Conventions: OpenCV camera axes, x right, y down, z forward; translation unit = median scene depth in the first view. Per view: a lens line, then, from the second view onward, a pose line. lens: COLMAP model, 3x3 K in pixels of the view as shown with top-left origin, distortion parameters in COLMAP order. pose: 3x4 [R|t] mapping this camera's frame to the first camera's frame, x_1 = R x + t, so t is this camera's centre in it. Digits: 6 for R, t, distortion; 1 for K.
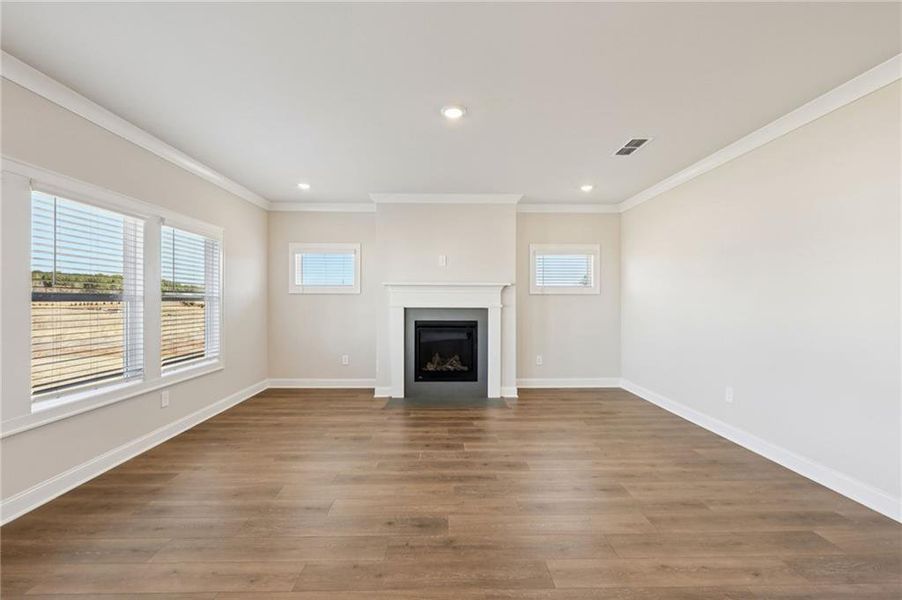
lens RADIAL K [[366.0, 0, 438.4], [0, 366.0, 302.0], [0, 0, 1]] dist [-0.000583, -0.000293]
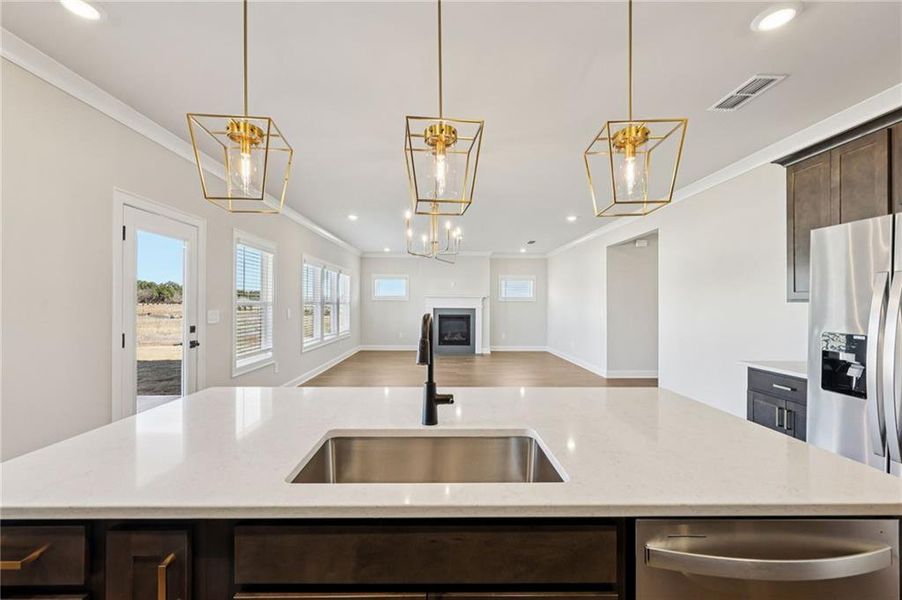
lens RADIAL K [[366.0, 0, 451.9], [0, 366.0, 302.8], [0, 0, 1]] dist [-0.000583, -0.000293]
pose [[0.999898, 0.007552, 0.012094, -0.015661], [-0.007407, 0.999901, -0.011974, 0.010948], [-0.012183, 0.011884, 0.999855, -0.929354]]
